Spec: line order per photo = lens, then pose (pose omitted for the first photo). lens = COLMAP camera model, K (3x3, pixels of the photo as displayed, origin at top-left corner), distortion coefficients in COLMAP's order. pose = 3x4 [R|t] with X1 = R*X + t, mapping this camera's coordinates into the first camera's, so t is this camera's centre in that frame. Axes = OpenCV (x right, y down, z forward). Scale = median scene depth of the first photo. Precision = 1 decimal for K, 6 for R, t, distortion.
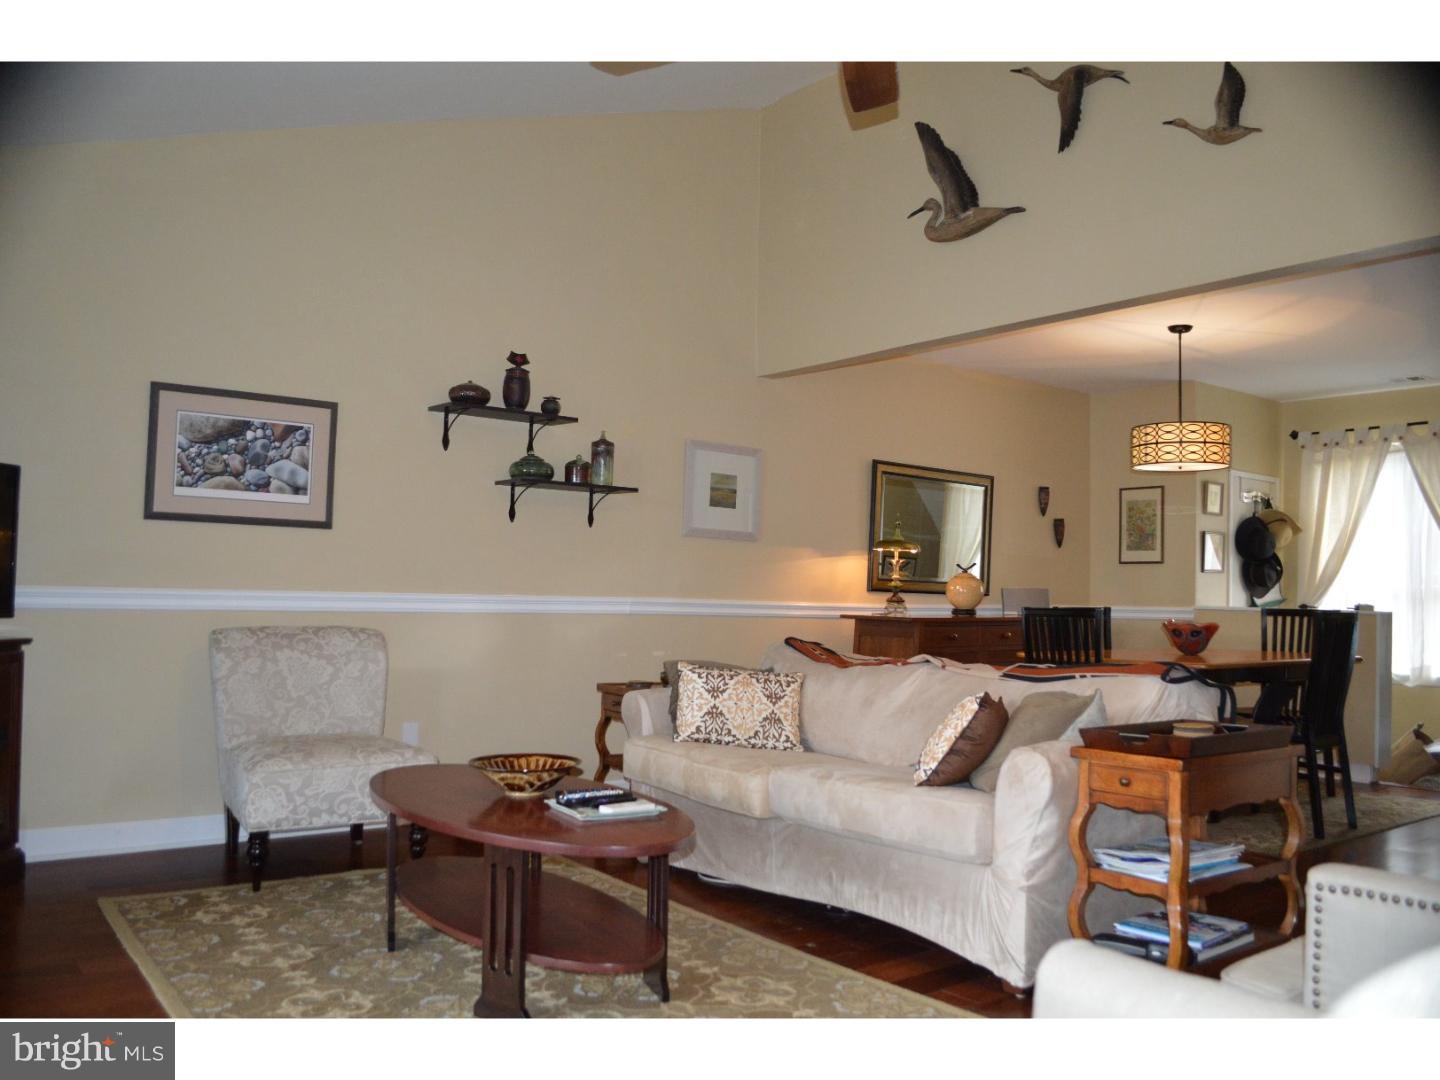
lens RADIAL K [[1274.3, 0, 721.6], [0, 1274.3, 544.1], [0, 0, 1]] dist [-0.005558, 0.005905]
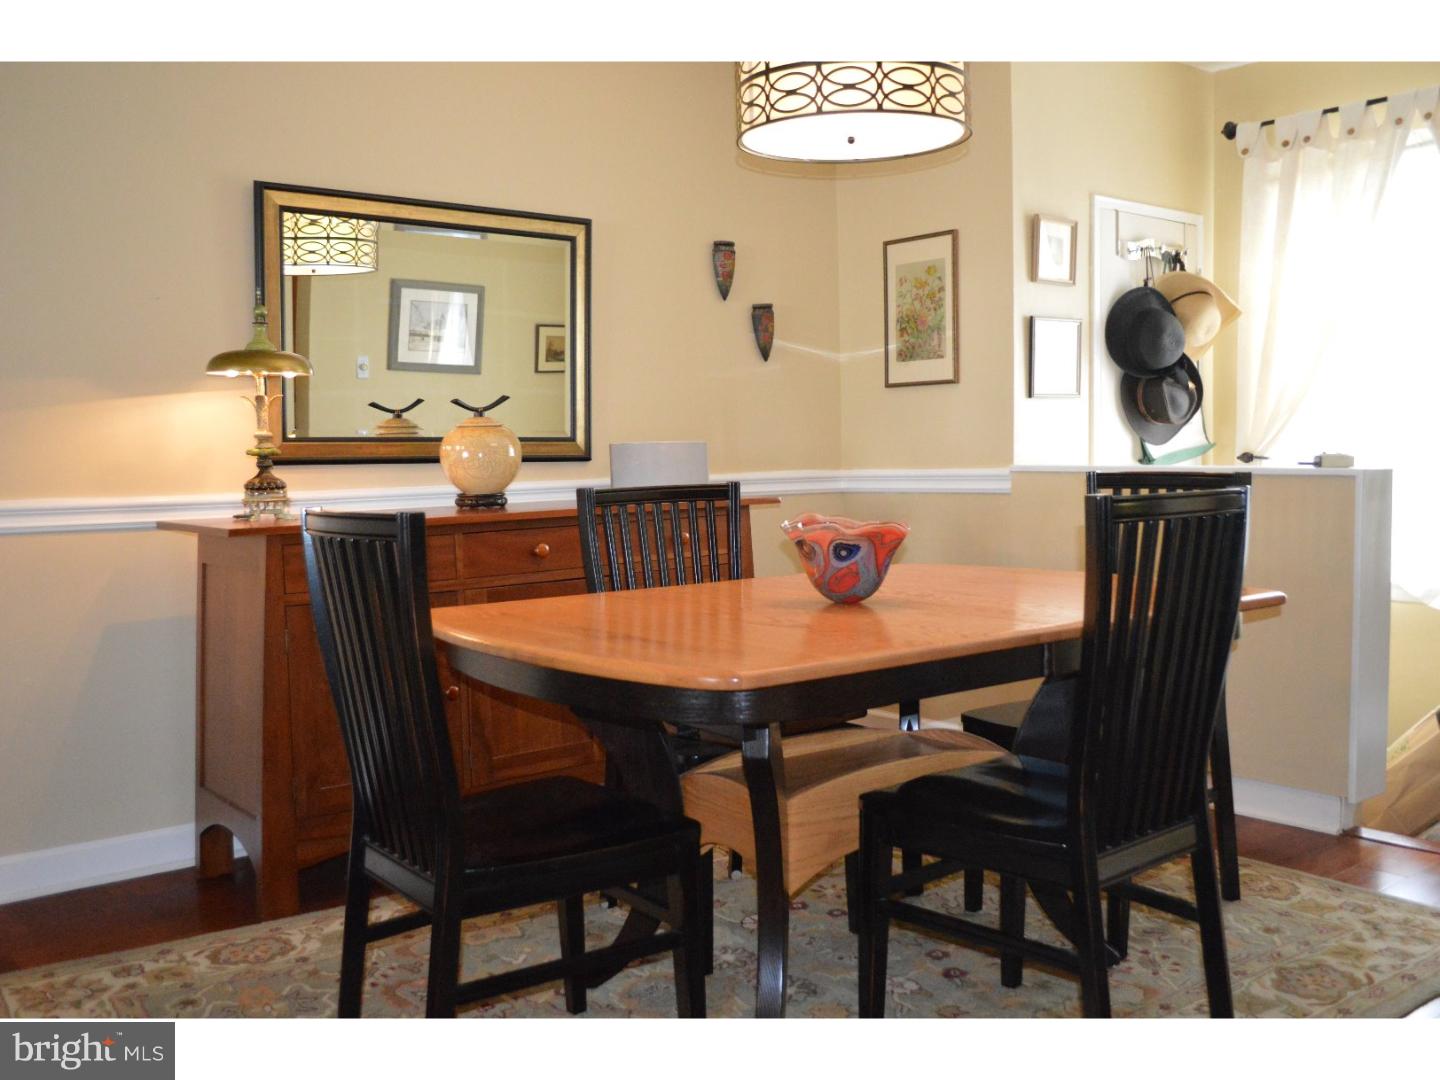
lens RADIAL K [[1364.0, 0, 718.9], [0, 1364.0, 535.3], [0, 0, 1]] dist [-0.010197, 0.000000]
pose [[0.999316, -0.035506, -0.010386, 0.252211], [0.036394, 0.993926, 0.103858, 0.015330], [0.006636, -0.104165, 0.994538, 0.445412]]
